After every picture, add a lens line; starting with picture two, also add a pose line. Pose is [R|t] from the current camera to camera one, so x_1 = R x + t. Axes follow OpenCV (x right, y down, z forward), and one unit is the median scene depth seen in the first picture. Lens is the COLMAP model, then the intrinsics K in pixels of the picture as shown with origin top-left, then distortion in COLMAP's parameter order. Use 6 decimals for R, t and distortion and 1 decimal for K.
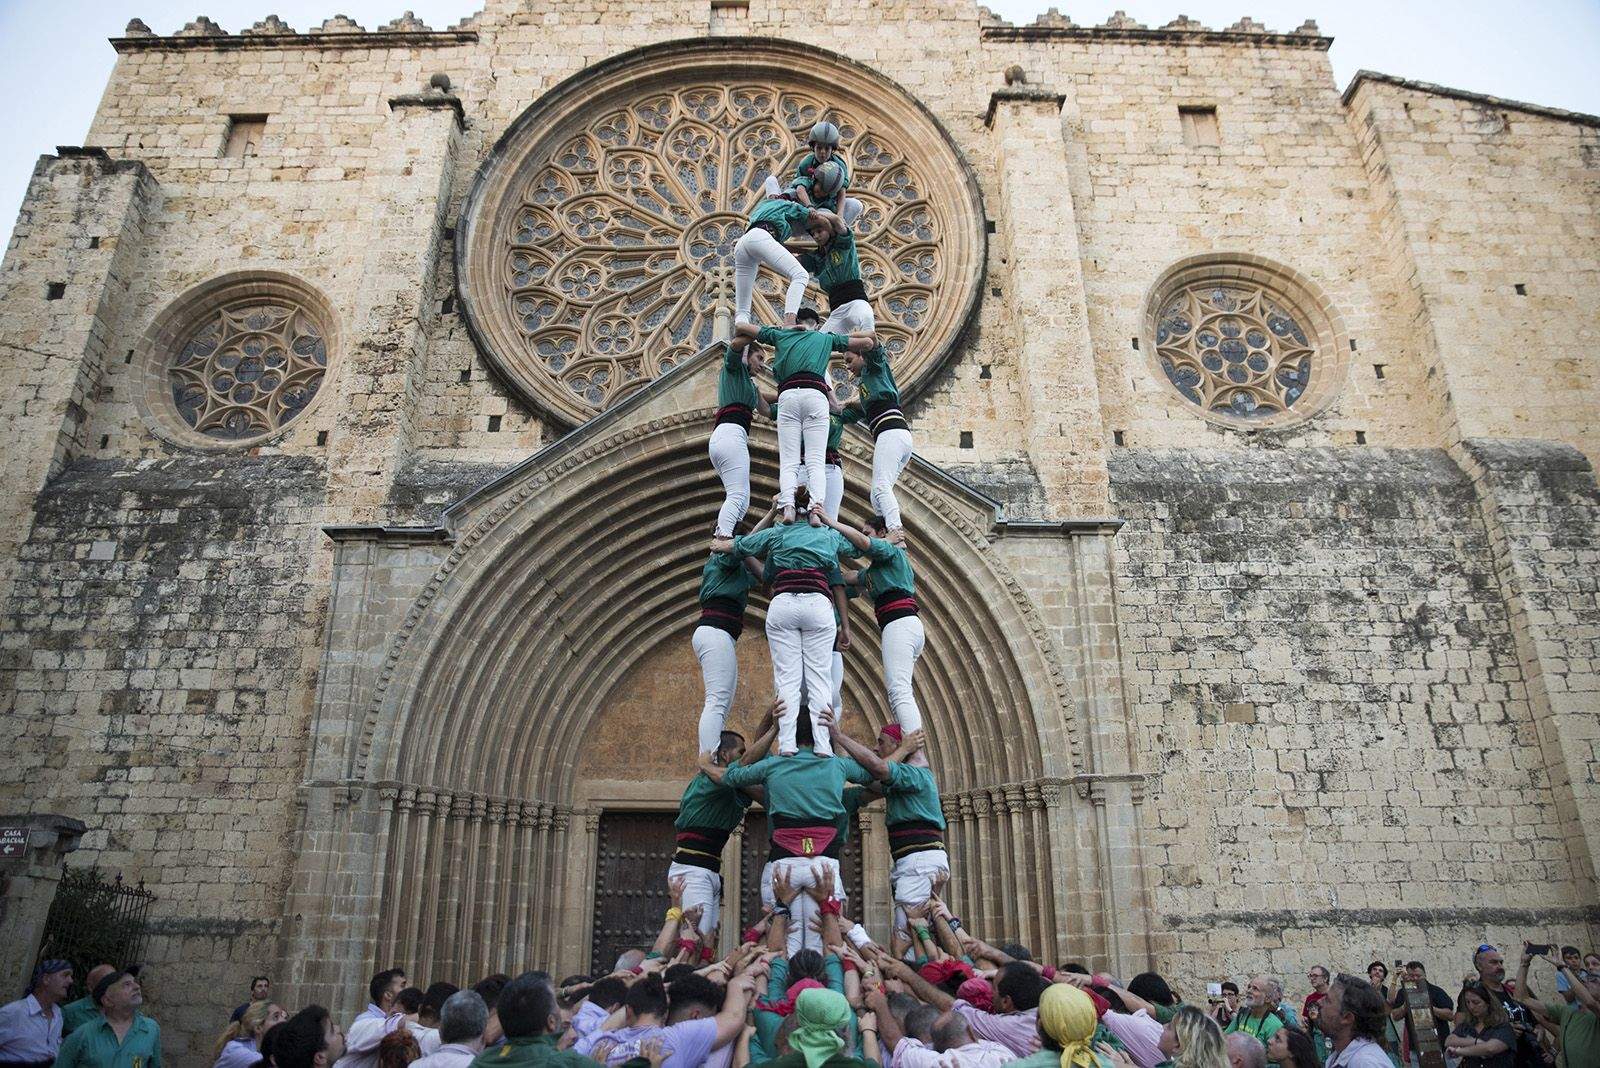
lens RADIAL K [[1103.5, 0, 798.7], [0, 1103.5, 527.4], [0, 0, 1]] dist [-0.134183, 0.101746]
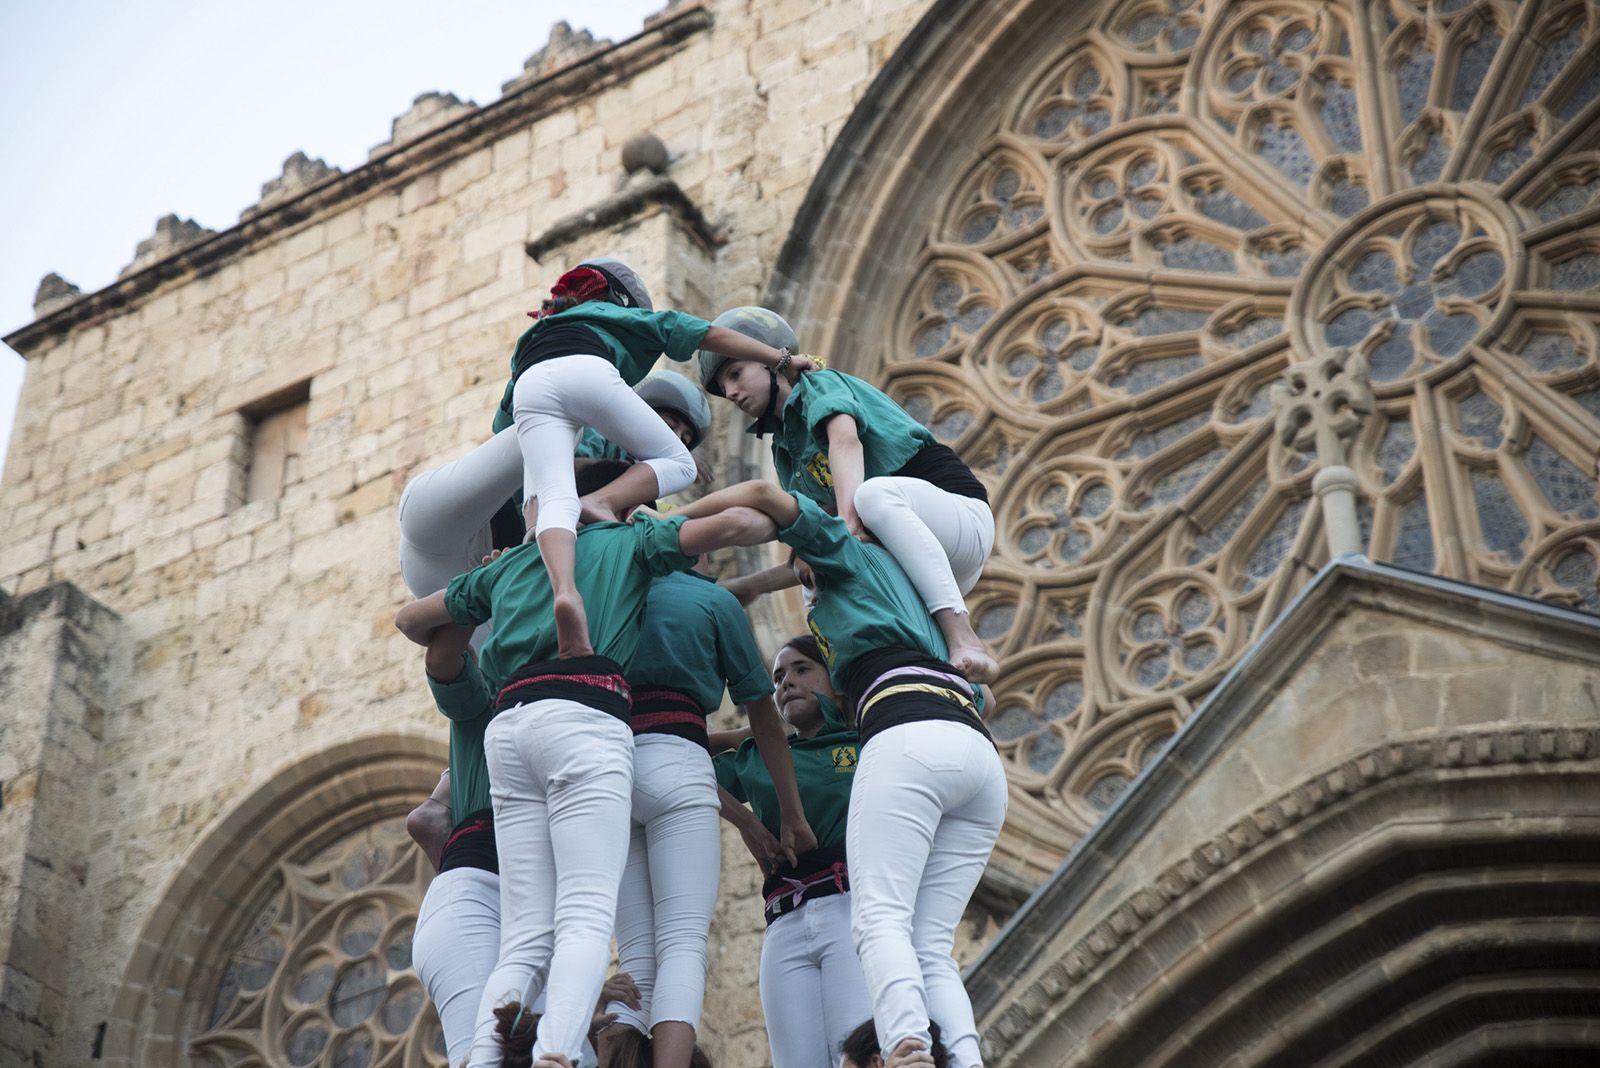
lens RADIAL K [[3010.1, 0, 789.9], [0, 3010.1, 529.4], [0, 0, 1]] dist [0.212818, 0.202587]
pose [[0.841016, -0.324374, -0.432982, 0.183961], [0.223453, 0.937137, -0.268037, 0.033217], [0.492708, 0.128672, 0.860629, 0.091434]]
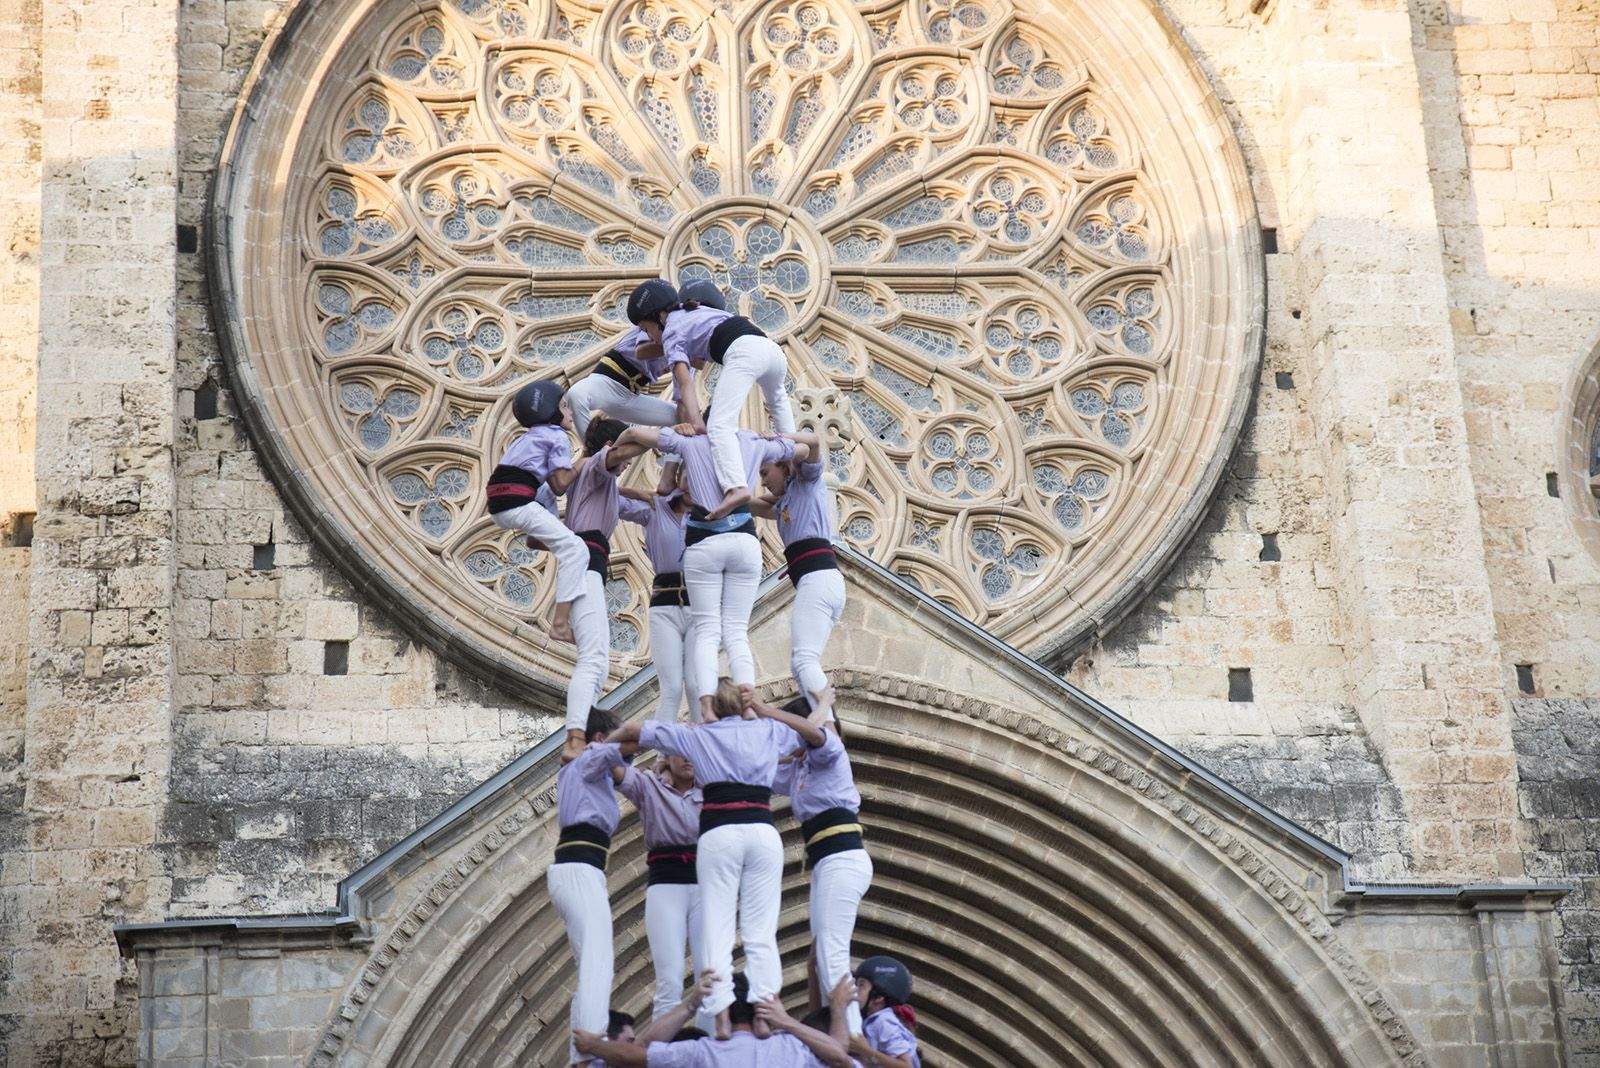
lens RADIAL K [[3010.1, 0, 789.9], [0, 3010.1, 529.4], [0, 0, 1]] dist [0.212818, 0.202587]
pose [[0.991700, -0.002649, 0.128549, -0.260924], [0.000263, 0.999827, 0.018573, -0.188501], [-0.128576, -0.018385, 0.991529, -0.439239]]
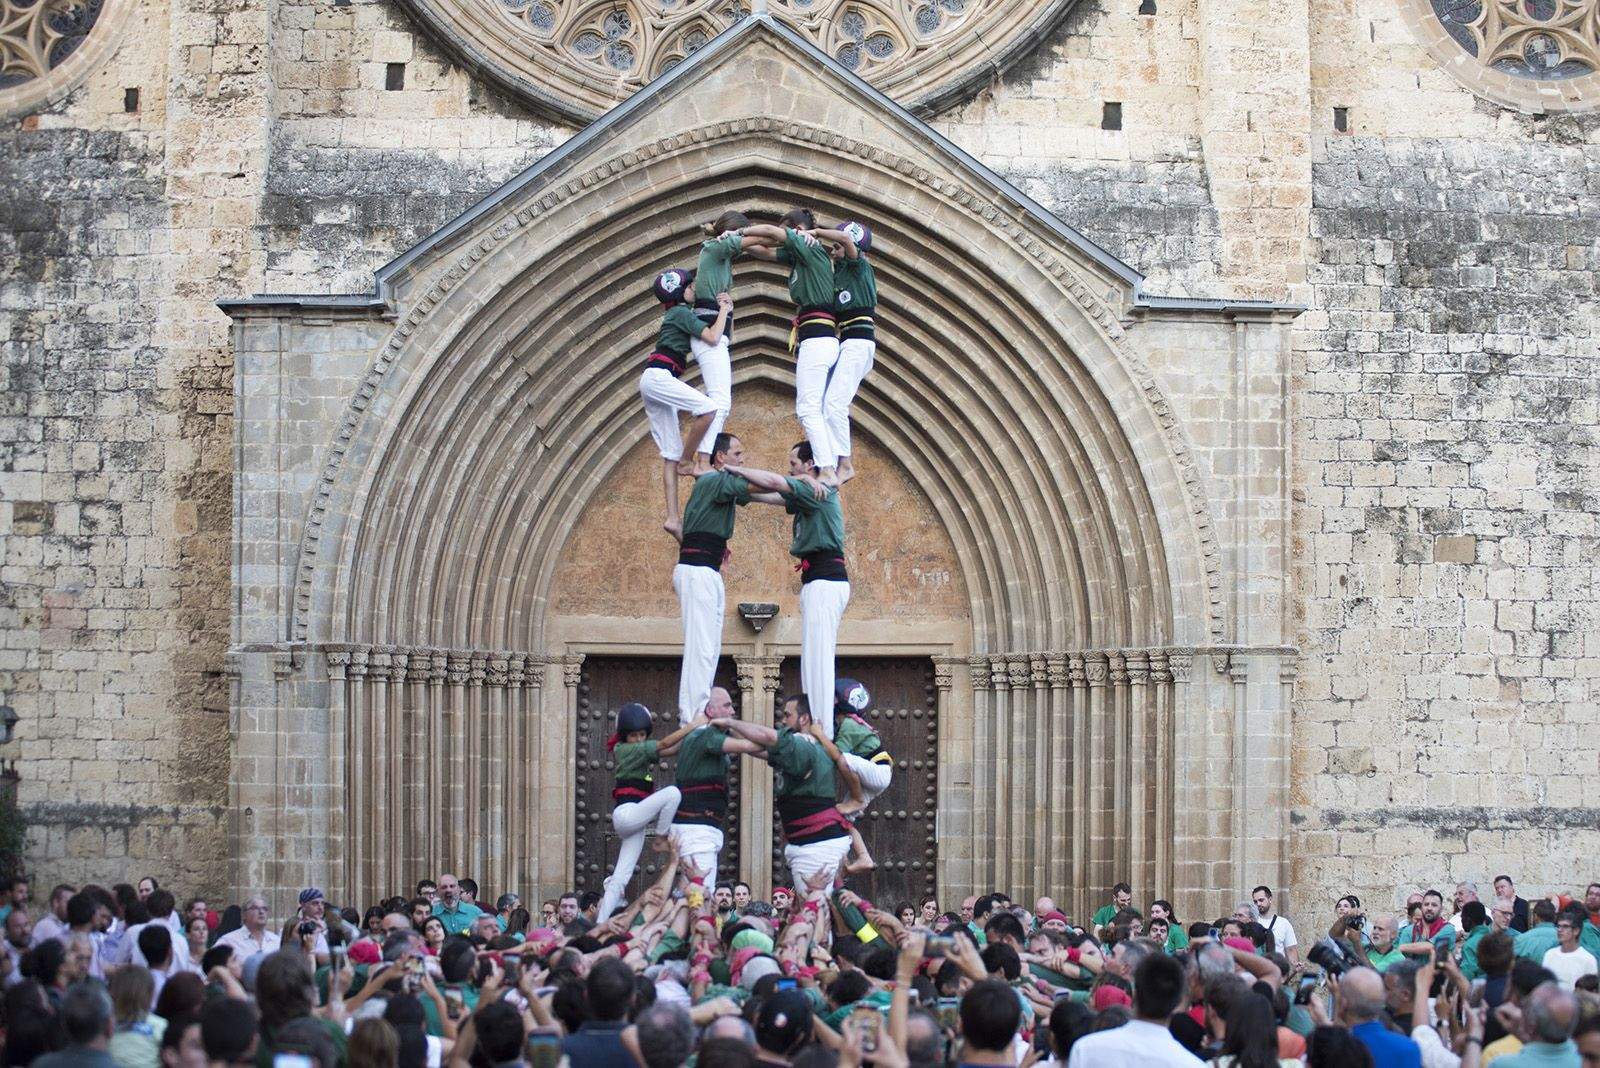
lens RADIAL K [[3228.5, 0, 807.7], [0, 3228.5, 563.6], [0, 0, 1]] dist [-0.416166, 0.489853]
pose [[0.999529, 0.013183, 0.027695, -0.083869], [-0.021249, 0.948753, 0.315304, -0.441990], [-0.022119, -0.315745, 0.948586, -0.942520]]
